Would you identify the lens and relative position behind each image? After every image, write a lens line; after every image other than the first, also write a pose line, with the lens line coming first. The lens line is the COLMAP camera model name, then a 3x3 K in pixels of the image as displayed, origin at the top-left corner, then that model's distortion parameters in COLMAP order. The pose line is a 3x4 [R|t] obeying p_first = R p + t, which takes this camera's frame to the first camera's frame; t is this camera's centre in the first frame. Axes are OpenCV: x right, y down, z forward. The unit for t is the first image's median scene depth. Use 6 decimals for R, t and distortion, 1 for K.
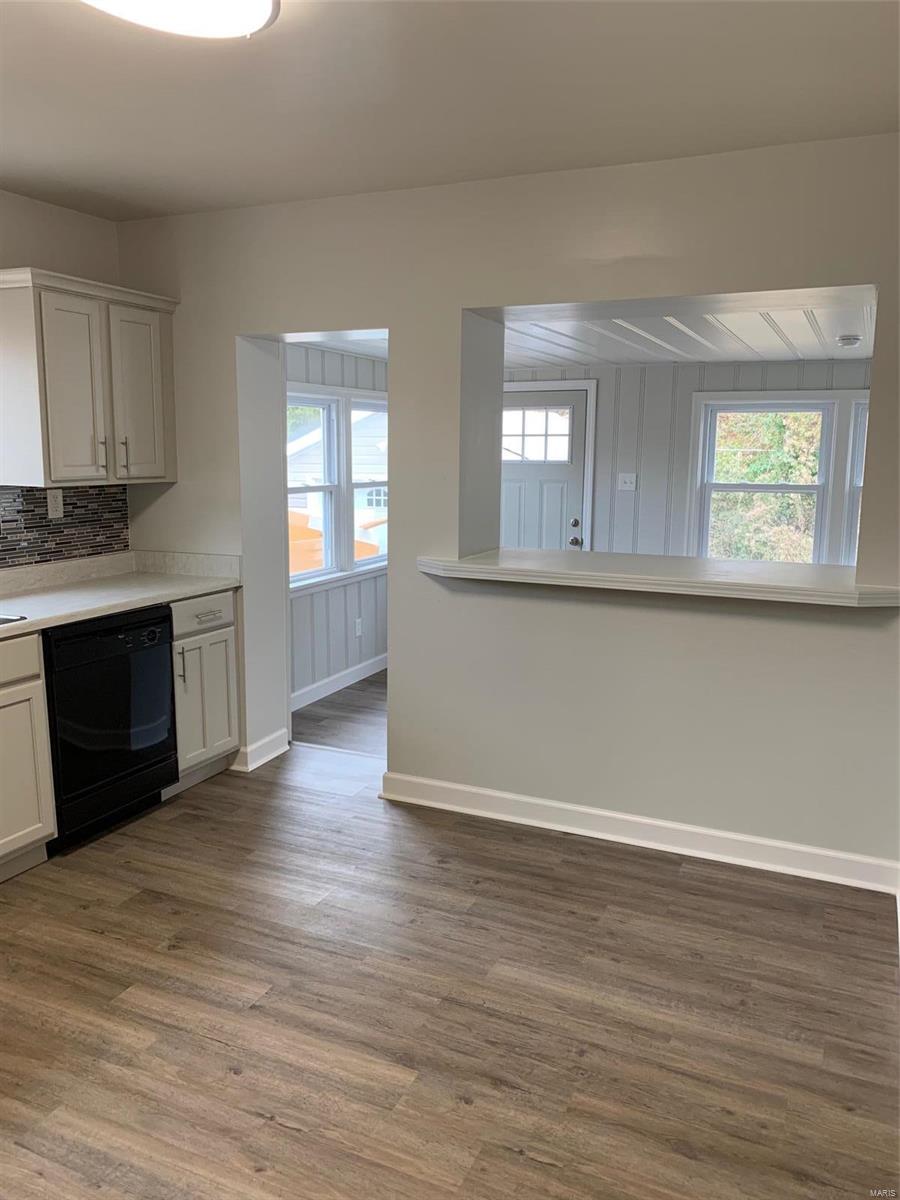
lens RADIAL K [[915.8, 0, 447.3], [0, 915.8, 605.1], [0, 0, 1]] dist [0.002355, 0.006518]
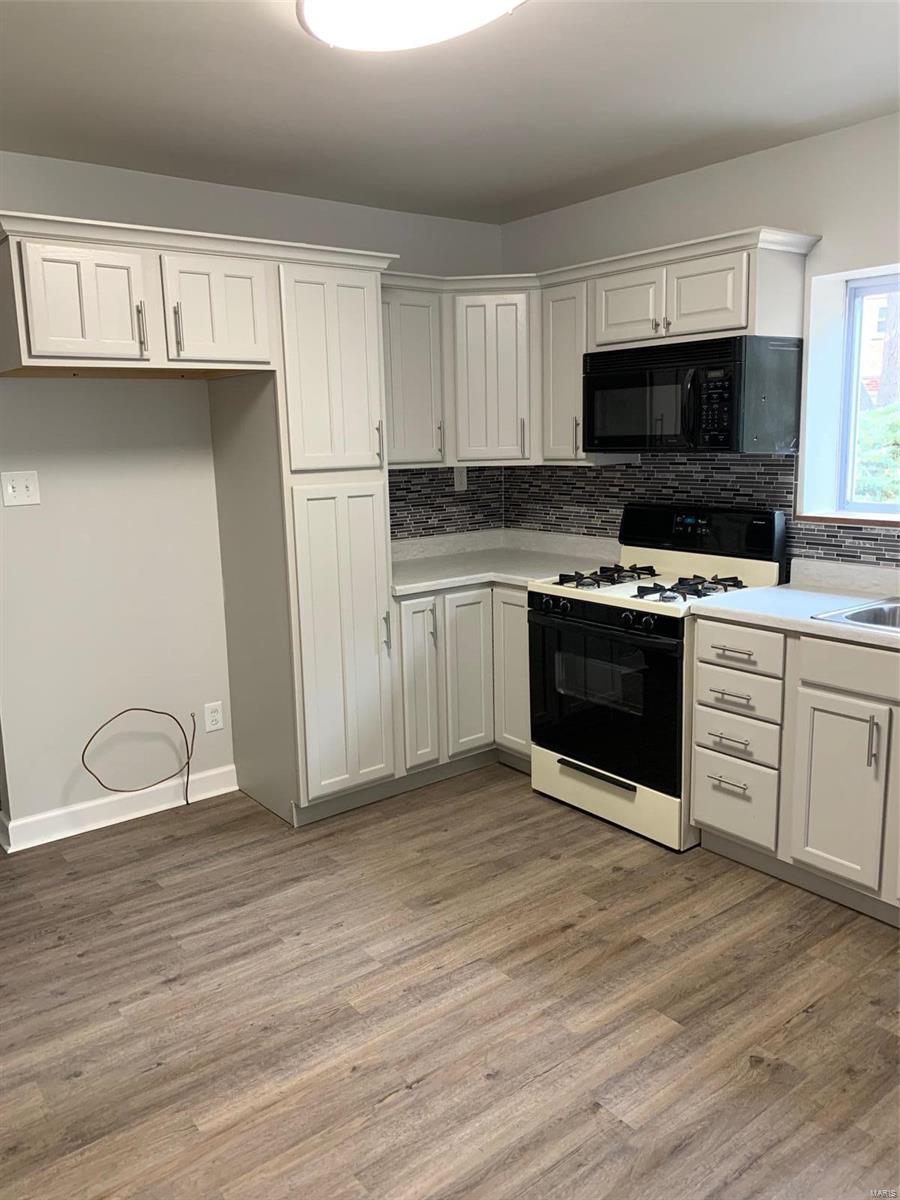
lens RADIAL K [[915.8, 0, 449.8], [0, 915.8, 591.1], [0, 0, 1]] dist [0.002355, 0.006518]
pose [[-0.456355, 0.164992, -0.874367, 0.556098], [-0.129423, 0.959899, 0.248682, -0.220199], [0.880335, 0.226651, -0.416701, 1.257043]]
